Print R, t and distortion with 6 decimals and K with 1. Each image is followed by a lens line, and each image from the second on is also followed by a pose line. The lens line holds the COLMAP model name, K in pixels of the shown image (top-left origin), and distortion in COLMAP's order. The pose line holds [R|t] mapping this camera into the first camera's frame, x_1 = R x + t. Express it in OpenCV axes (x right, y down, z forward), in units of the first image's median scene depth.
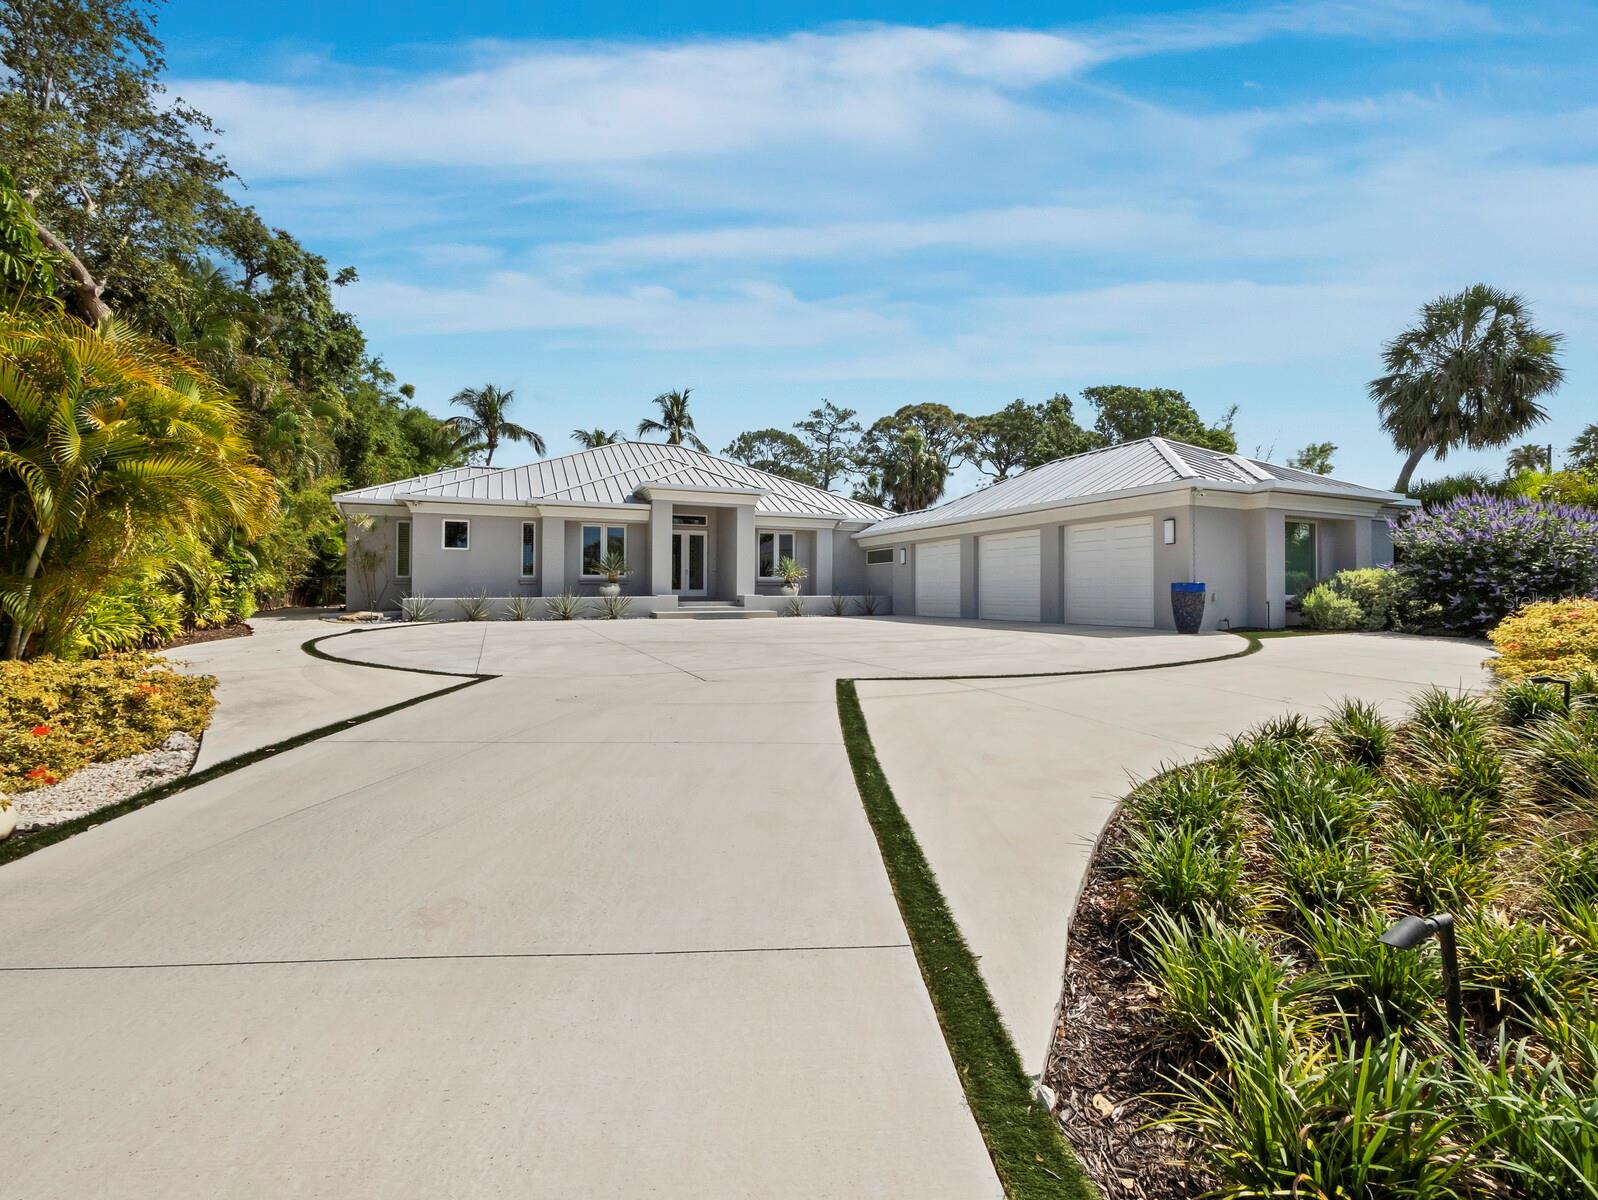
lens RADIAL K [[719.3, 0, 831.9], [0, 719.3, 560.8], [0, 0, 1]] dist [-0.002233, -0.000484]
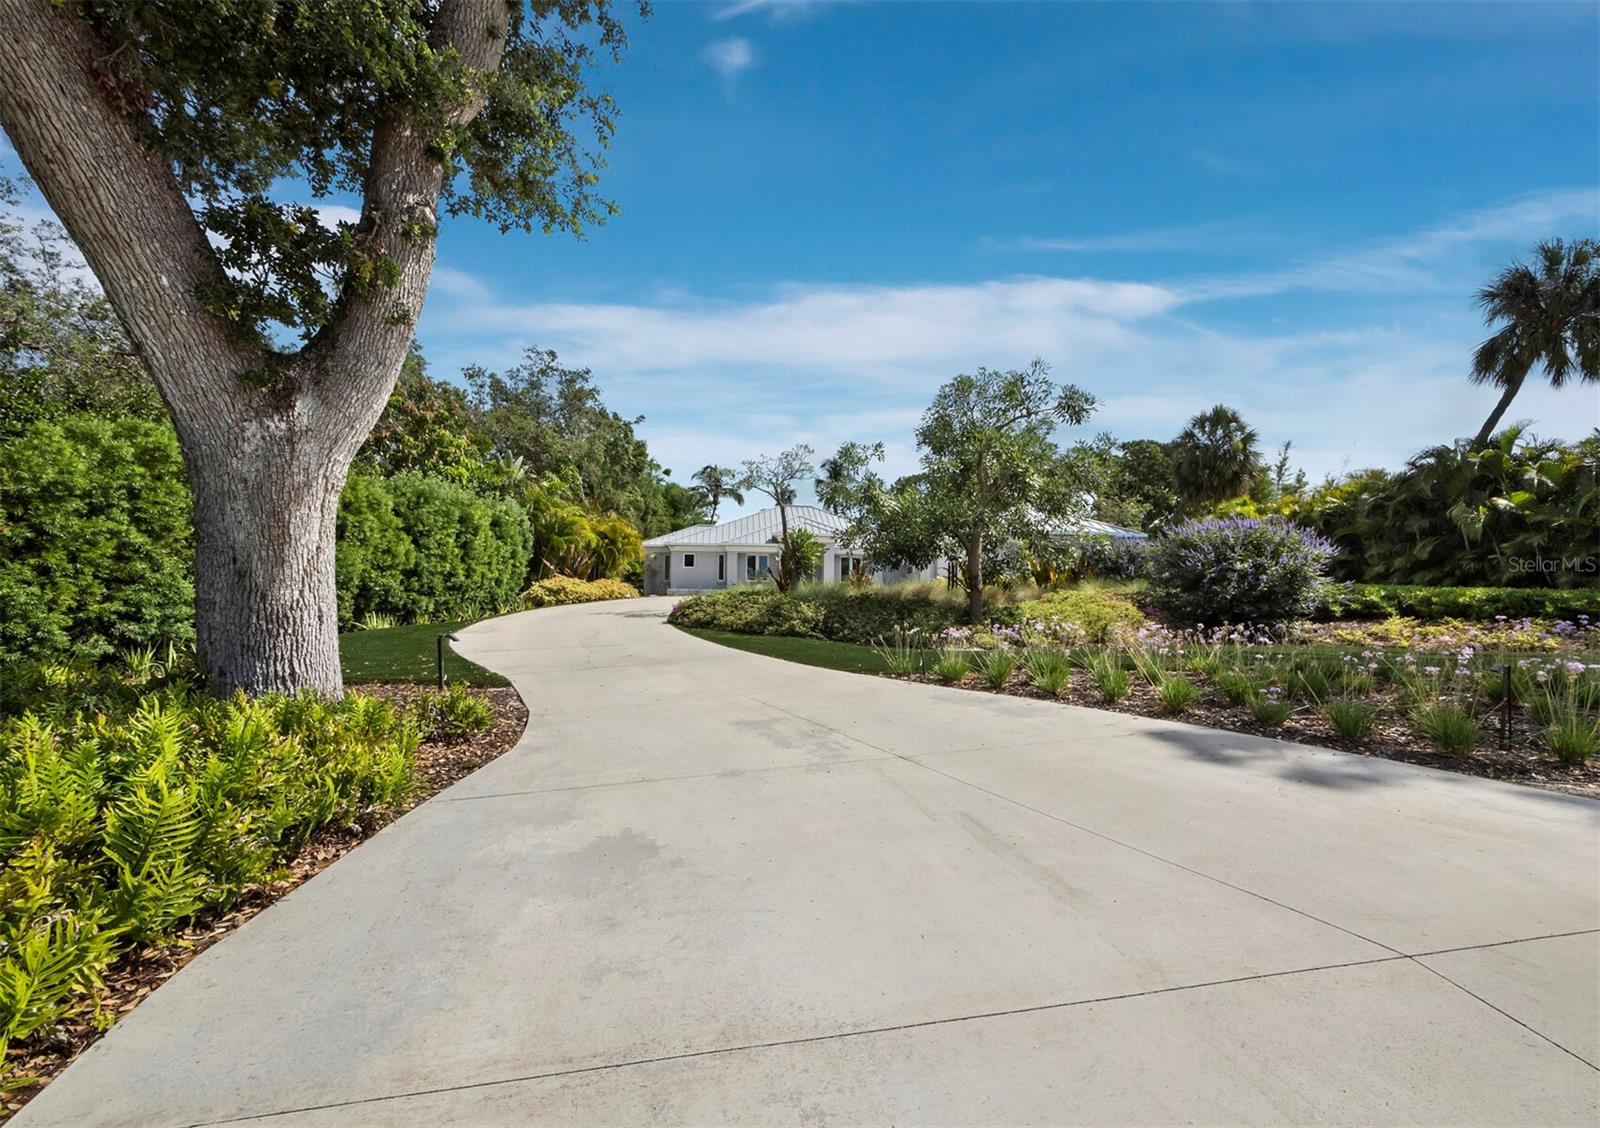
lens RADIAL K [[663.5, 0, 811.6], [0, 663.5, 557.2], [0, 0, 1]] dist [-0.000595, -0.000041]
pose [[0.950604, -0.016812, -0.309951, 0.209019], [0.005246, 0.999260, -0.038110, 0.015069], [0.310362, 0.034602, 0.949988, -0.365885]]
